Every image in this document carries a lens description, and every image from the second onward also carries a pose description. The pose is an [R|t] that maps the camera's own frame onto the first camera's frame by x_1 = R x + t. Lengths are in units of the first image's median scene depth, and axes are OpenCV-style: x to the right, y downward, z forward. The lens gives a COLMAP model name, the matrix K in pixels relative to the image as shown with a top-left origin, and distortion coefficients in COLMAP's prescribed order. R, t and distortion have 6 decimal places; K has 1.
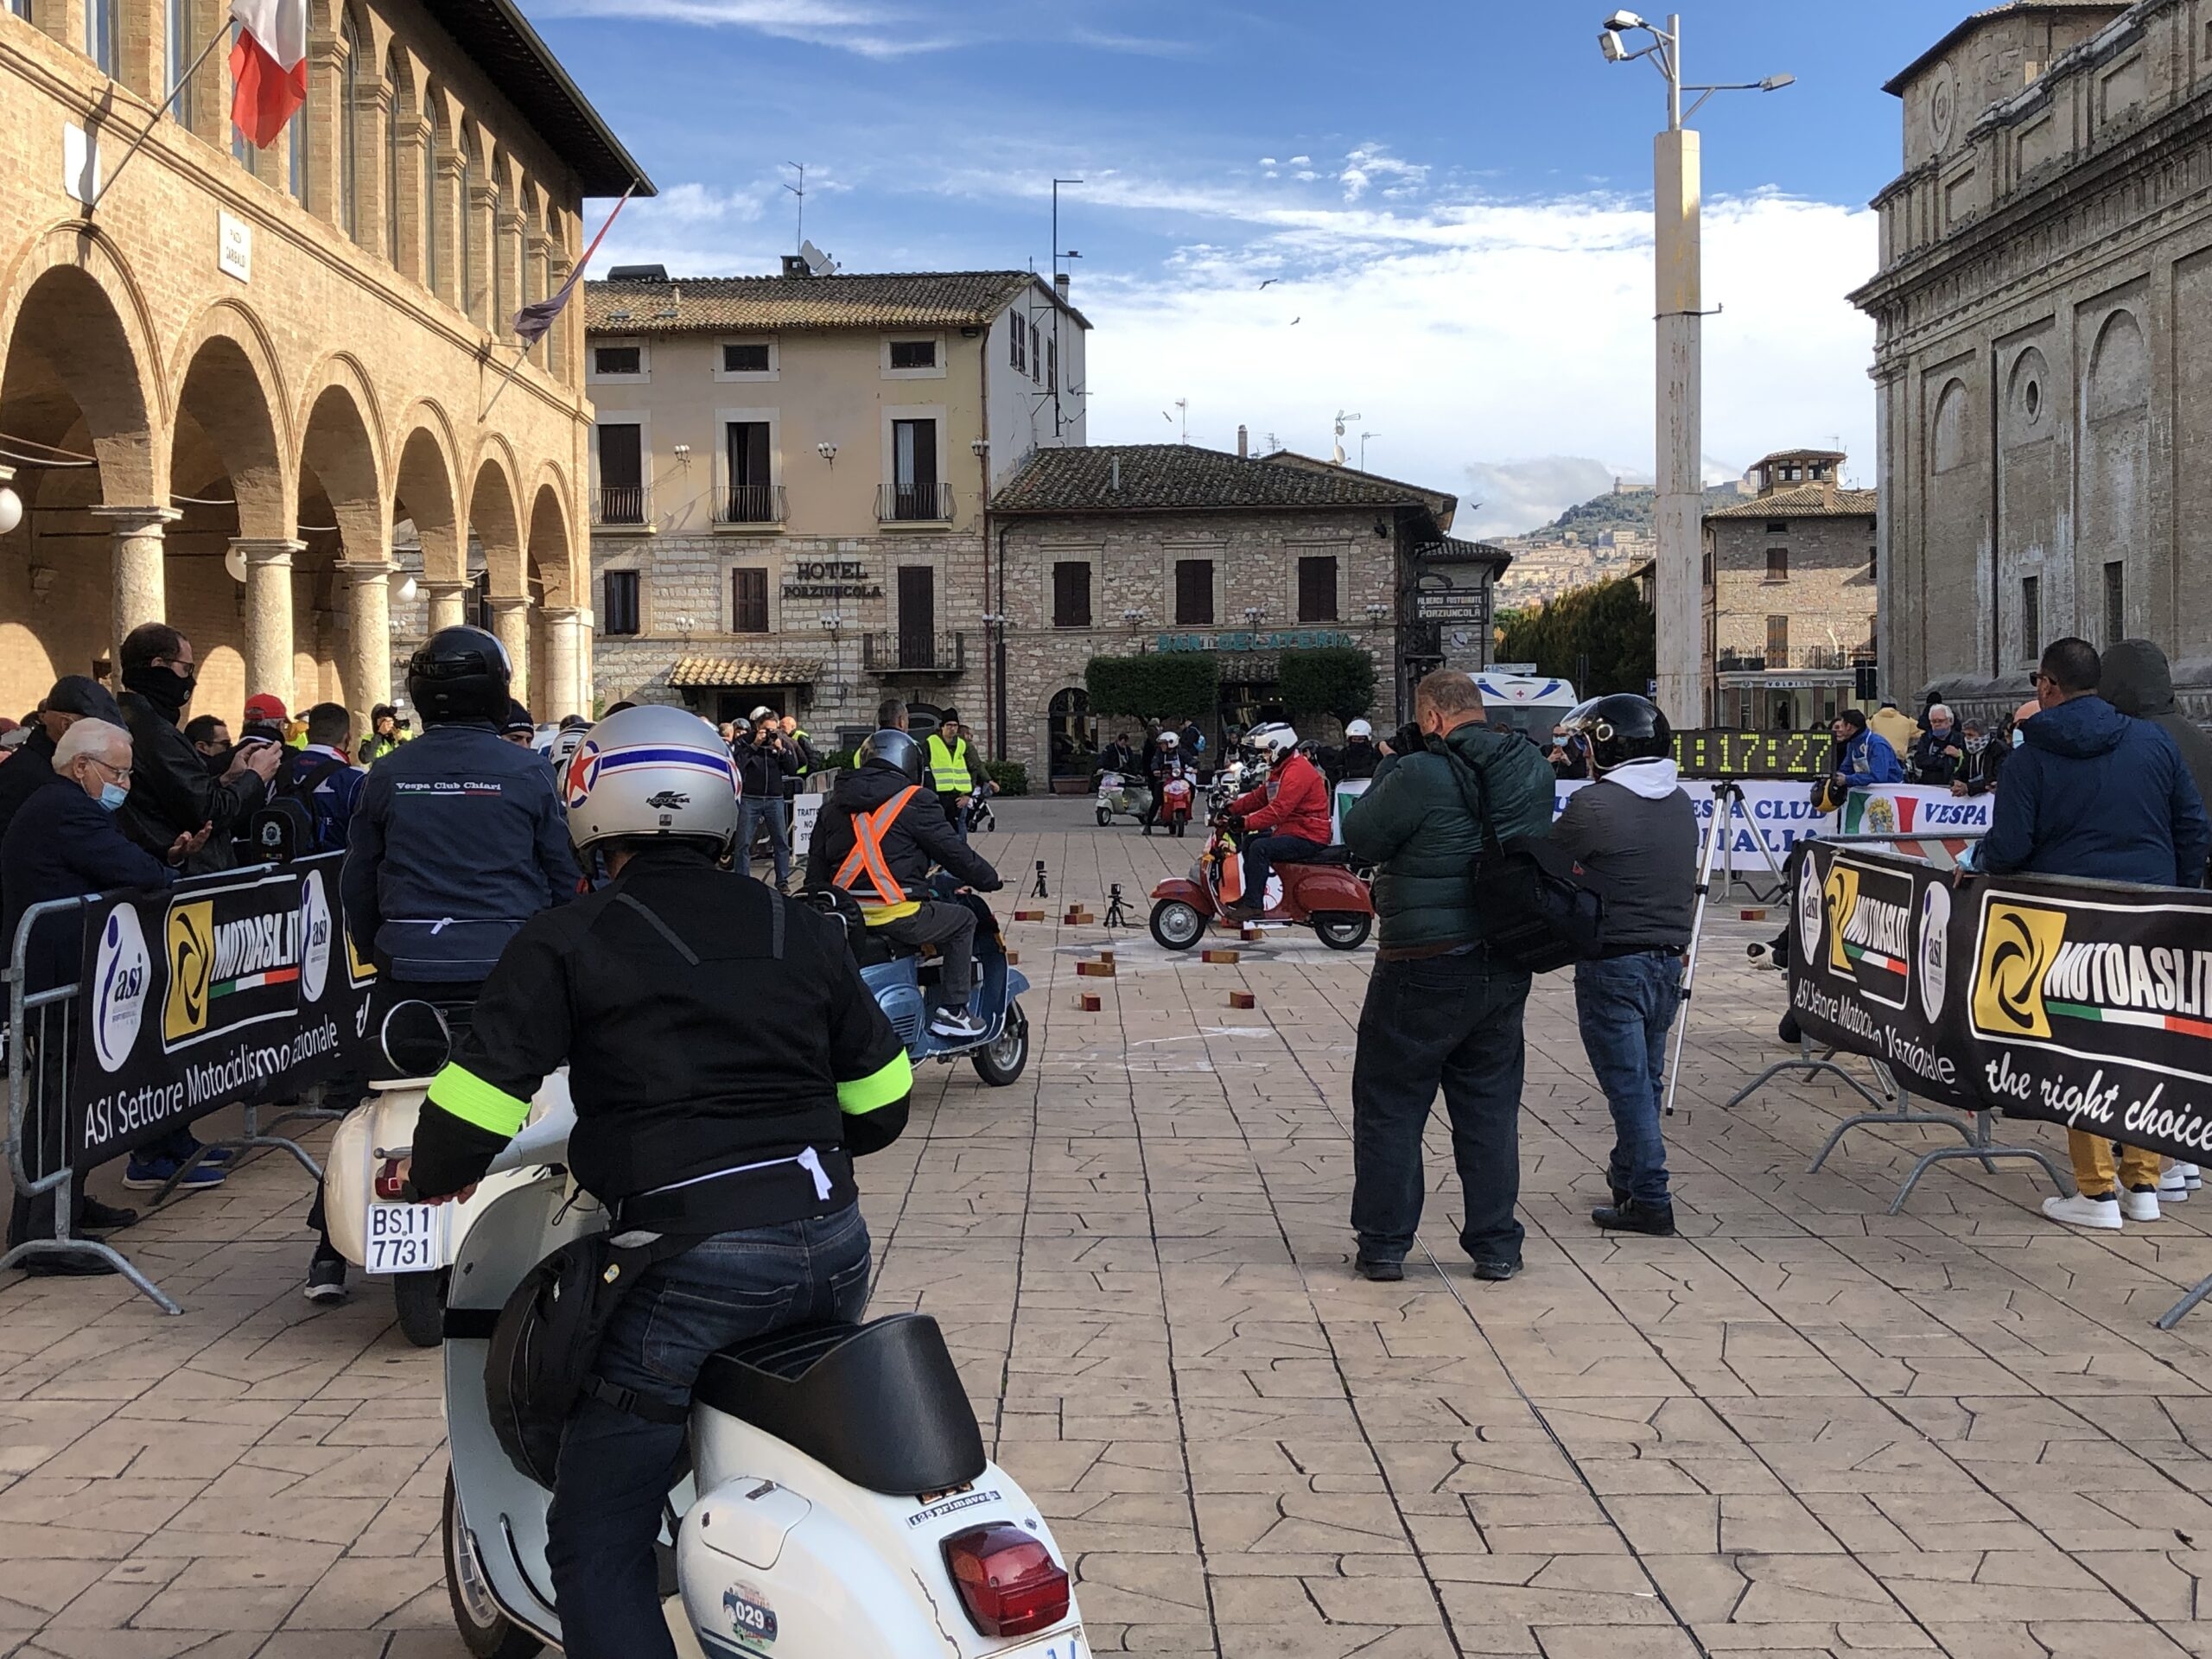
lens RADIAL K [[2719.9, 0, 1056.2], [0, 2719.9, 824.0], [0, 0, 1]] dist [0.007638, 0.000000]
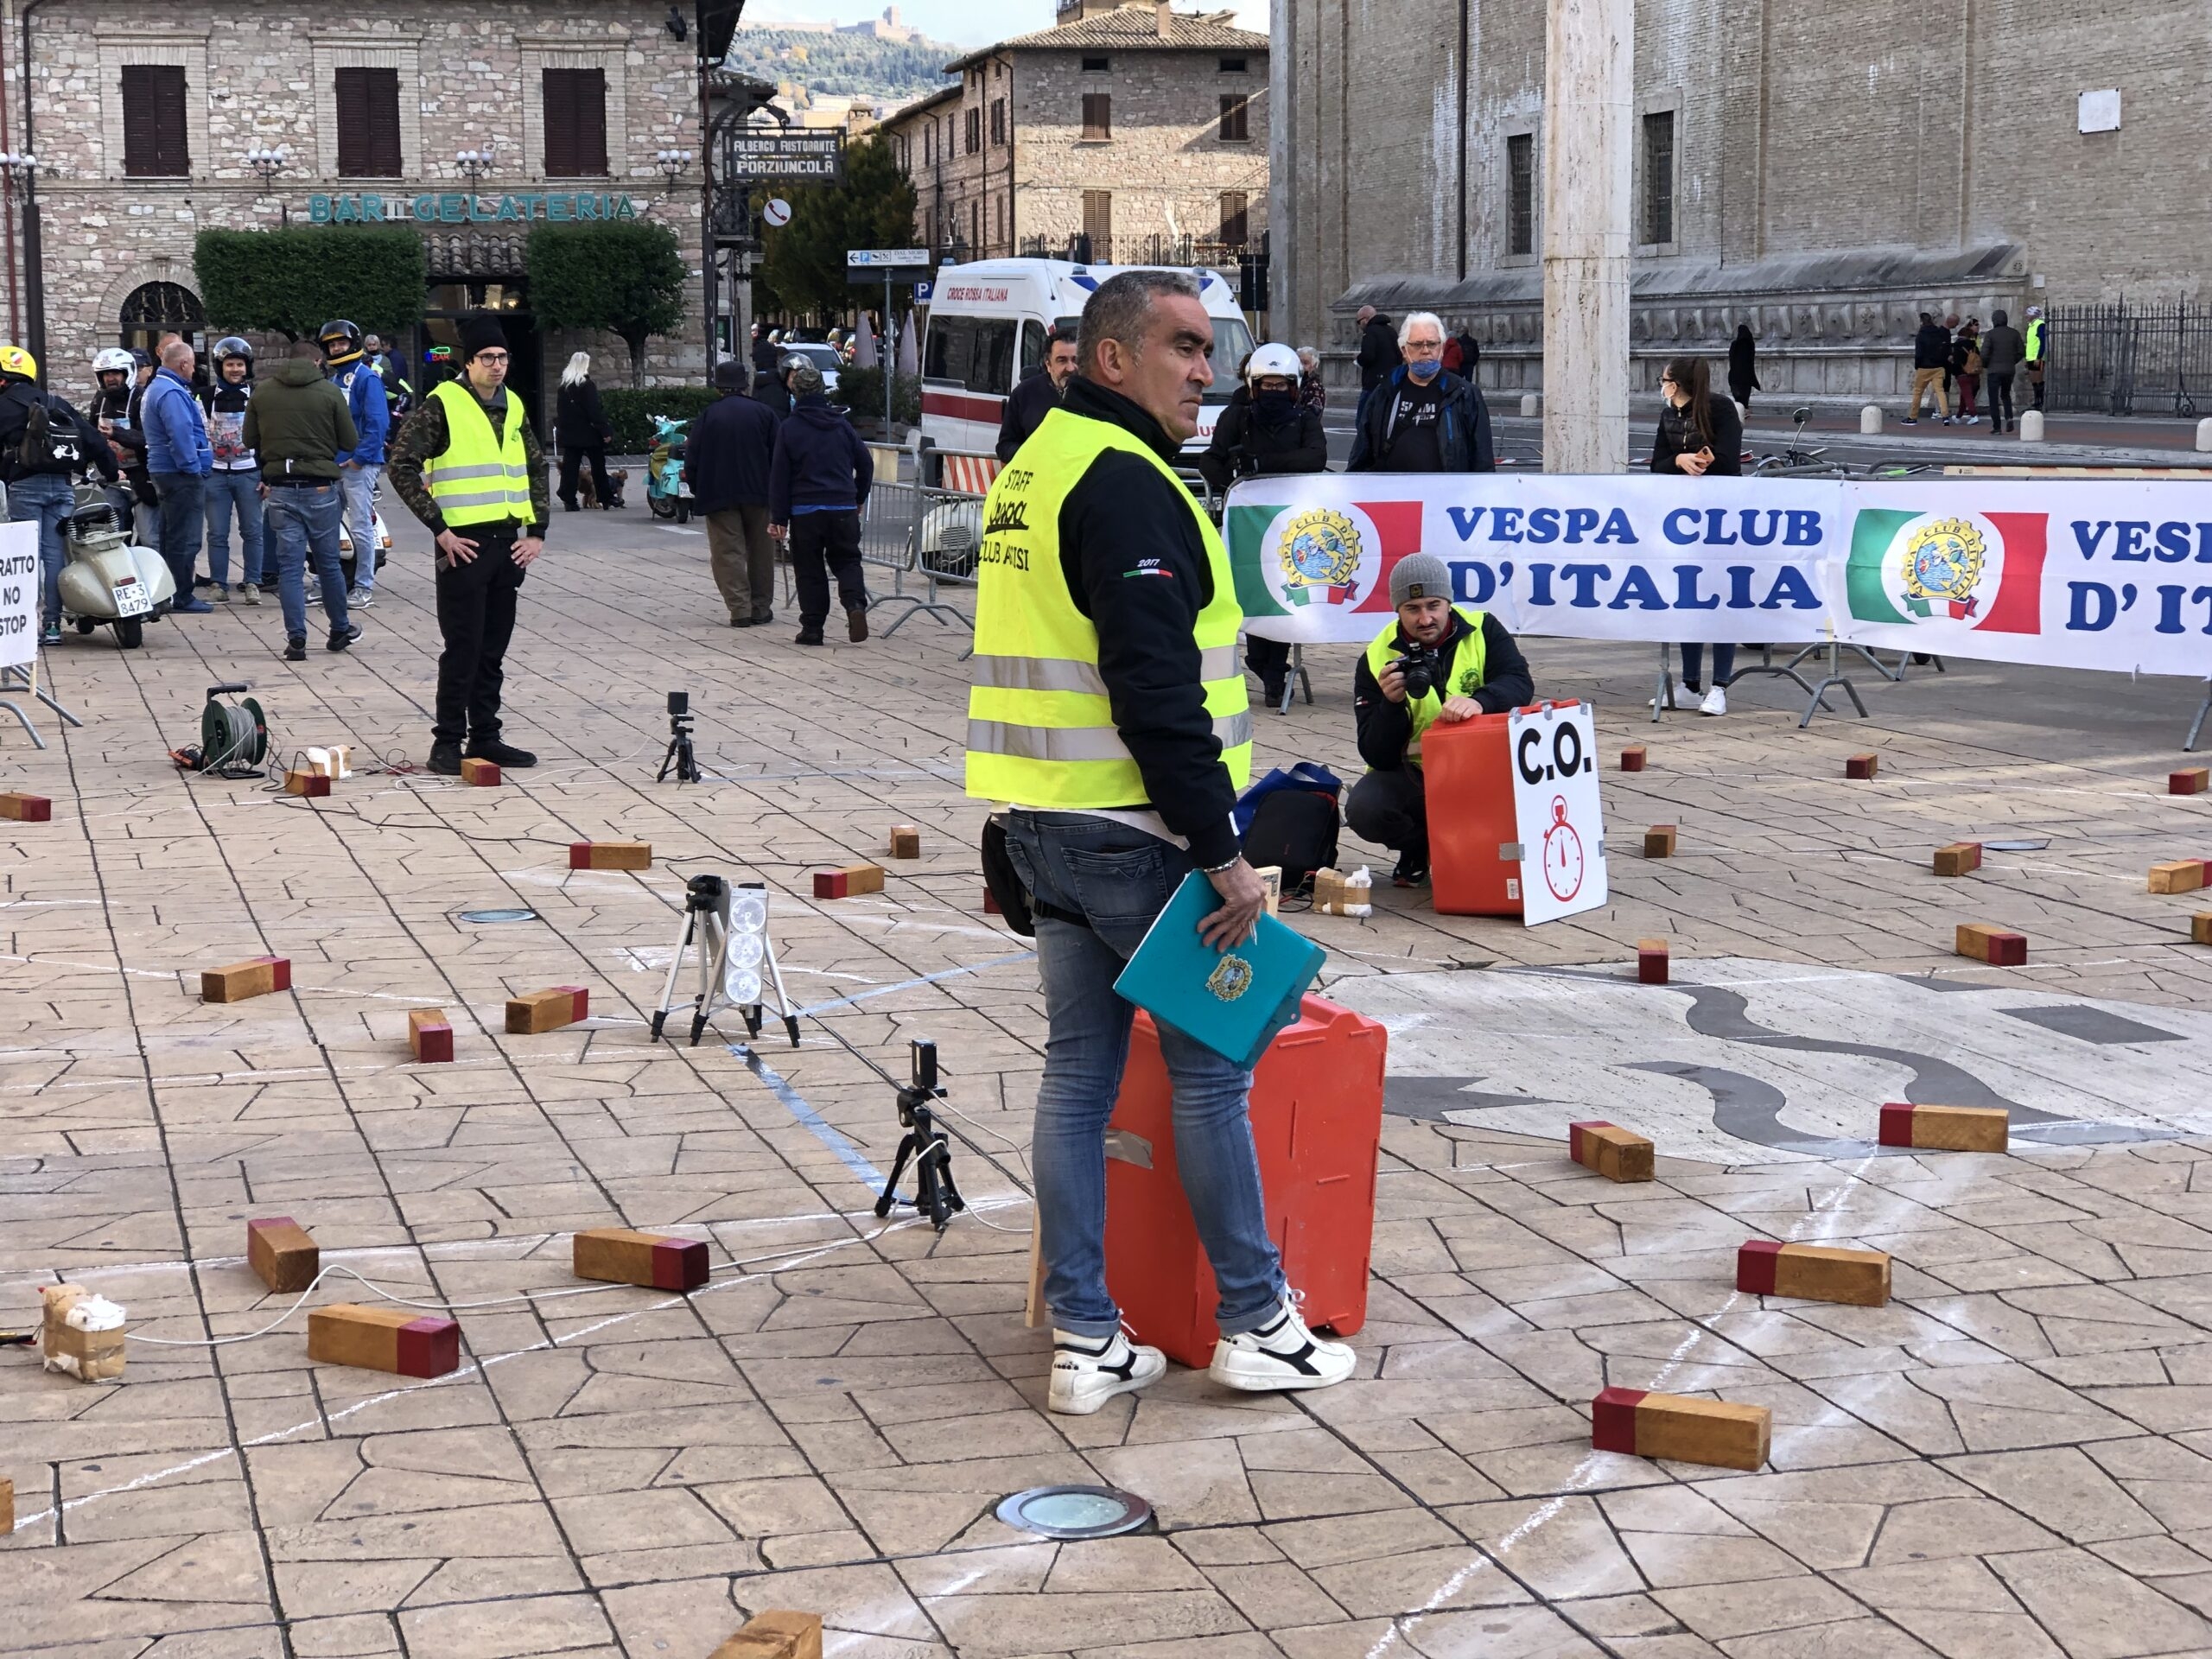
lens RADIAL K [[3561.7, 0, 1102.2], [0, 3561.7, 813.7], [0, 0, 1]] dist [0.060554, 0.000000]
pose [[0.951043, -0.038851, 0.306608, -0.036302], [0.009786, 0.995355, 0.095769, -0.006224], [-0.308905, -0.088080, 0.947006, 0.156646]]
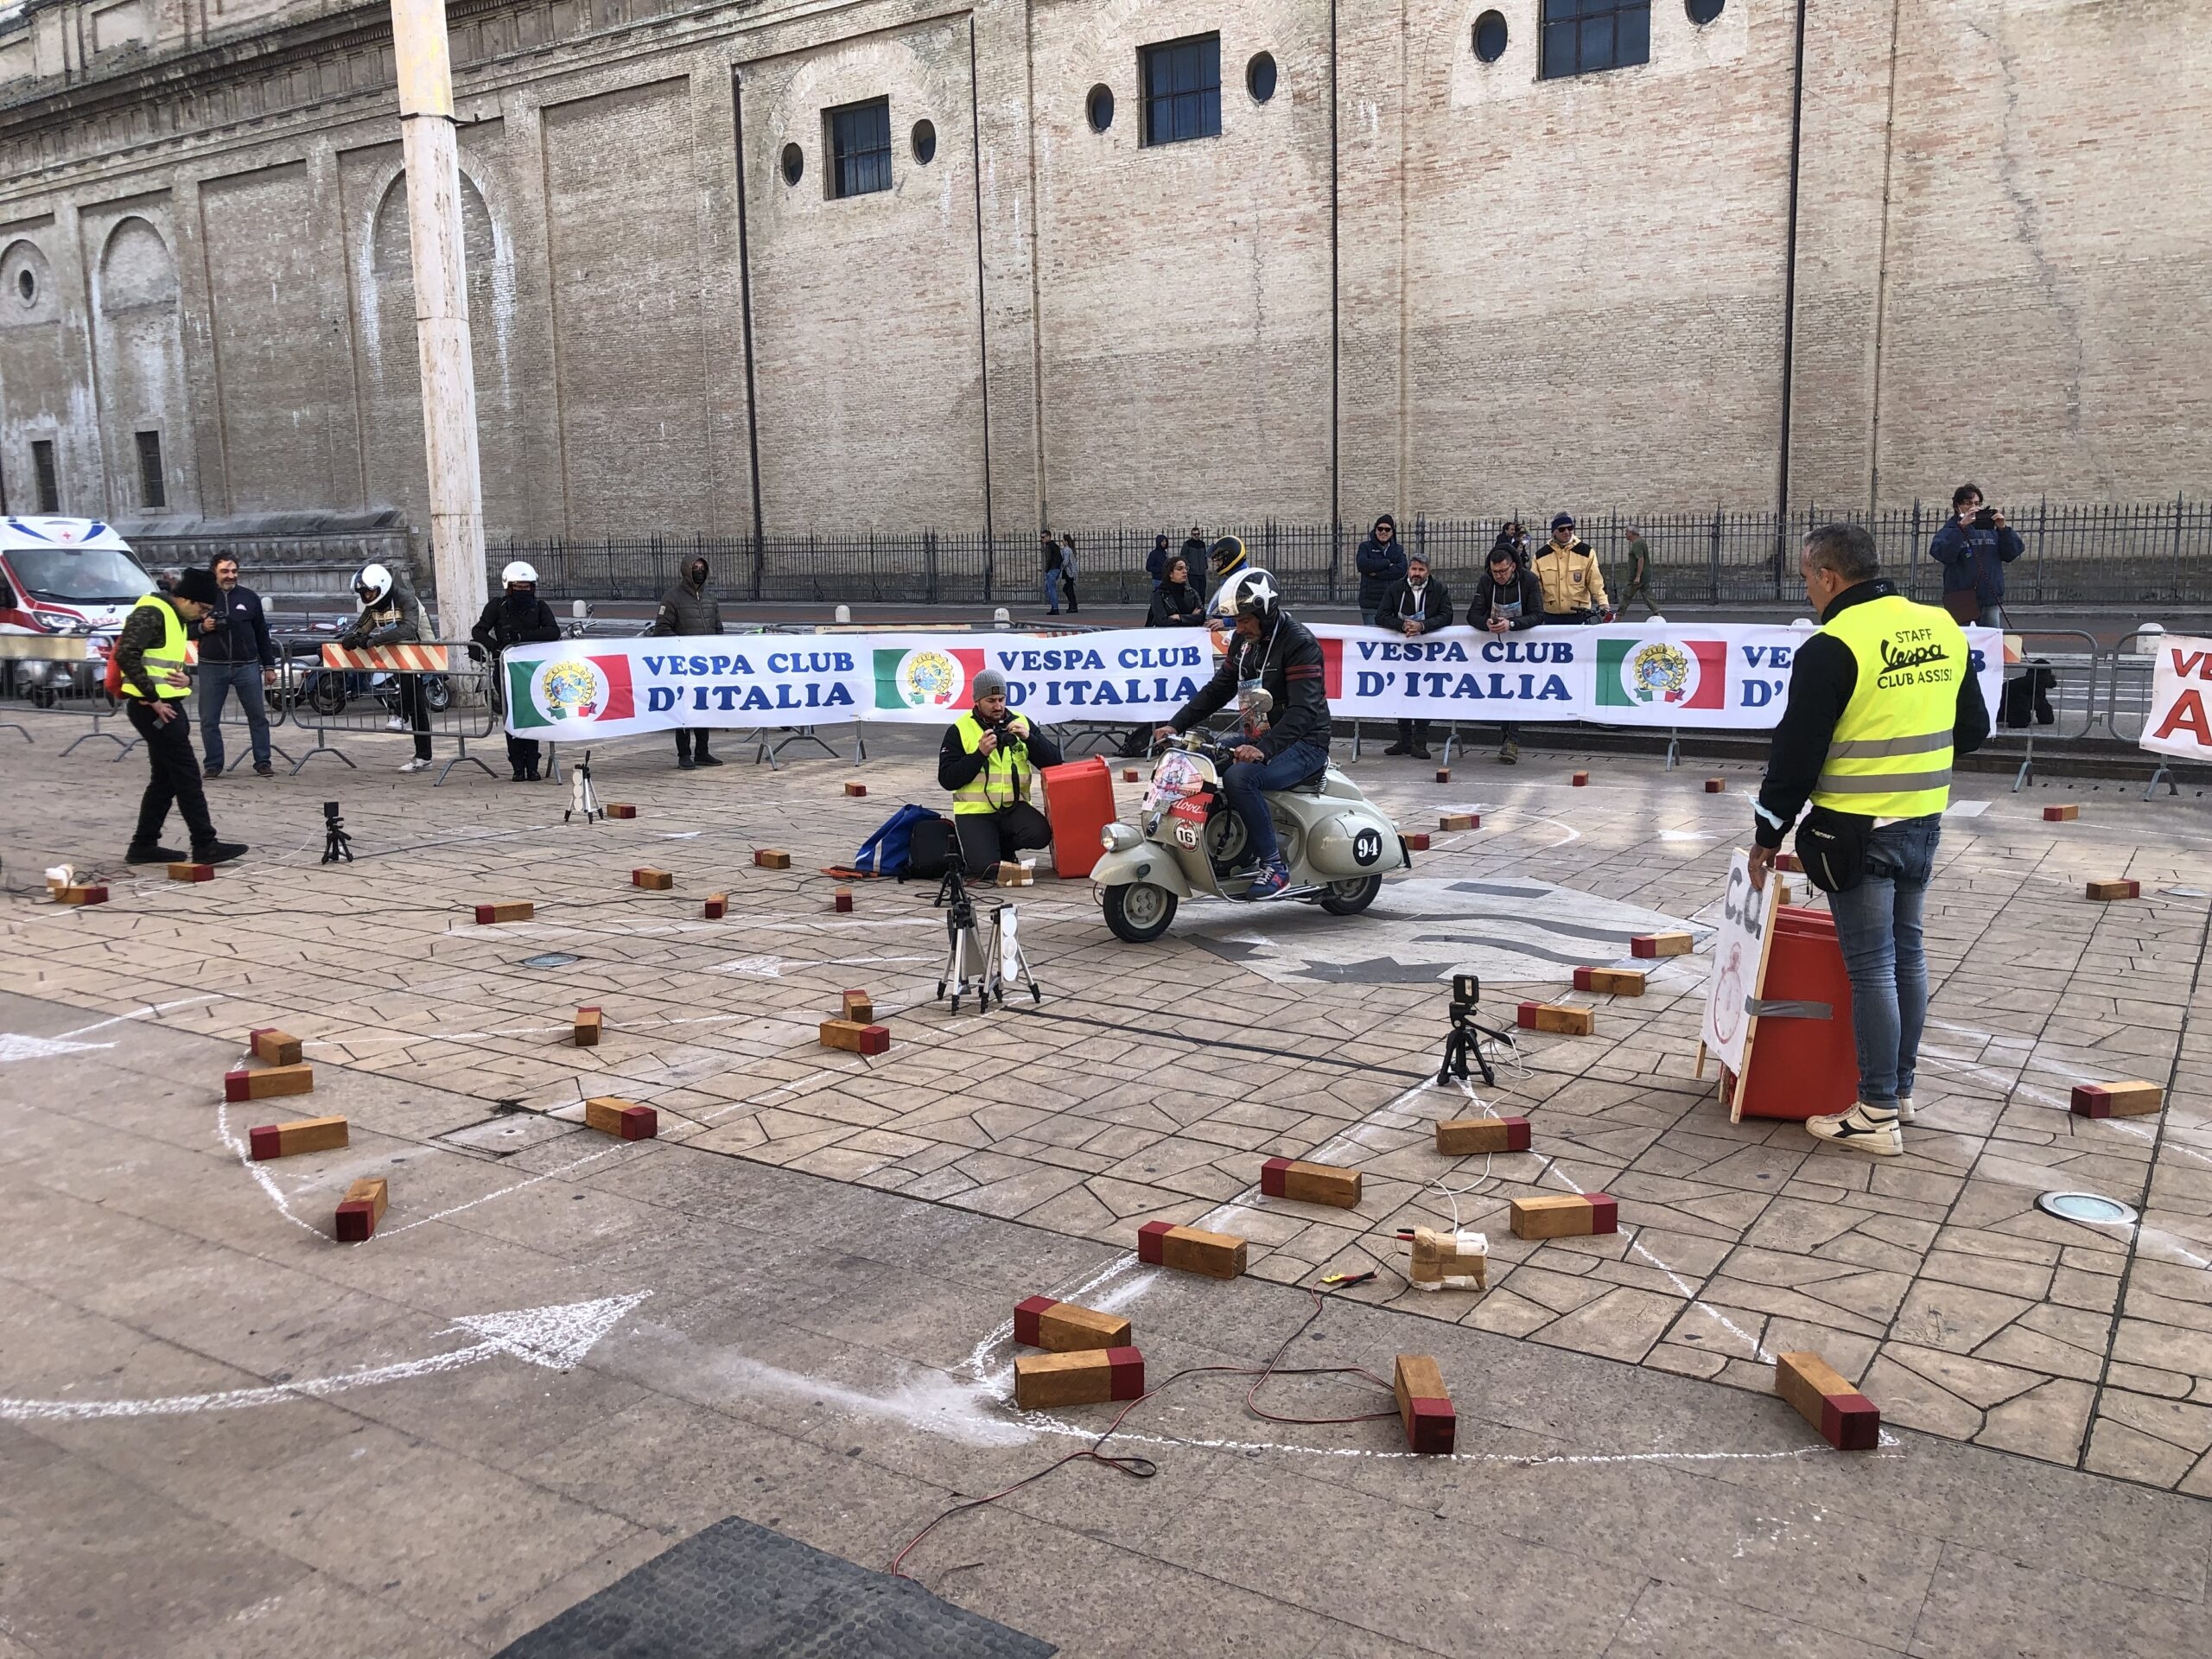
lens RADIAL K [[1801.9, 0, 1056.4], [0, 1801.9, 813.8], [0, 0, 1]] dist [0.011985, 0.000237]
pose [[0.535816, -0.120218, 0.835733, -0.087358], [0.036580, 0.992188, 0.119271, -0.008529], [-0.843542, -0.033336, 0.536027, 0.219704]]
